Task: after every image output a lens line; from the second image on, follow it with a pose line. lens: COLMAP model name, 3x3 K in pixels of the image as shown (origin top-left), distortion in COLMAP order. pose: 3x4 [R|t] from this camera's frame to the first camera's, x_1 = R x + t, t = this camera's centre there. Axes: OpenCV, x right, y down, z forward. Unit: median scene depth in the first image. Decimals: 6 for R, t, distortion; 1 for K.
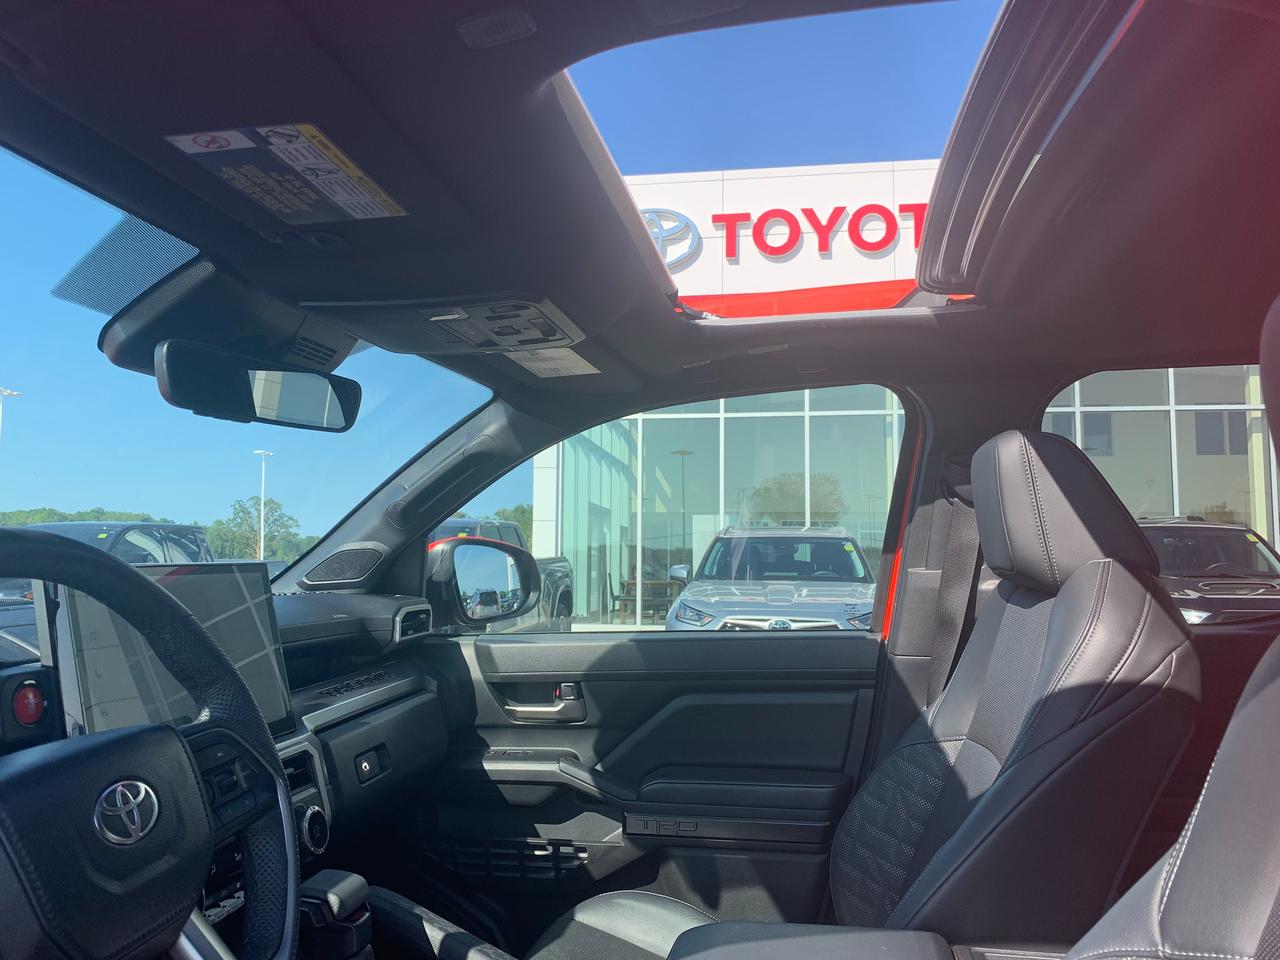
lens RADIAL K [[956.1, 0, 640.0], [0, 956.1, 480.0], [0, 0, 1]] dist [-0.005020, -0.008491]
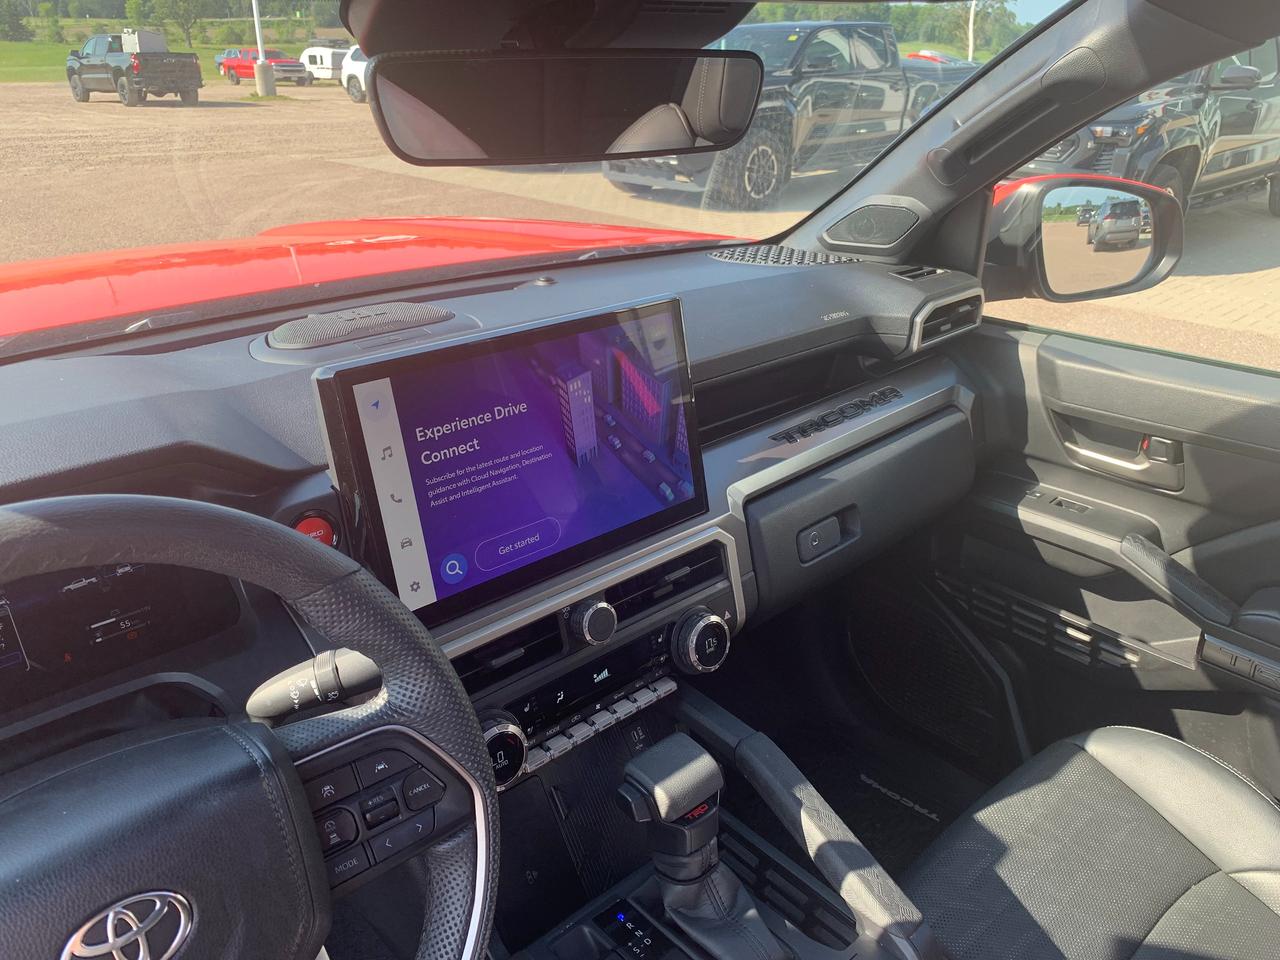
lens RADIAL K [[956.1, 0, 640.0], [0, 956.1, 480.0], [0, 0, 1]] dist [-0.005020, -0.008491]
pose [[0.779668, 0.261892, -0.568797, 0.027805], [0.047311, 0.881109, 0.470542, -0.097136], [0.624403, -0.393777, 0.674582, 0.310604]]
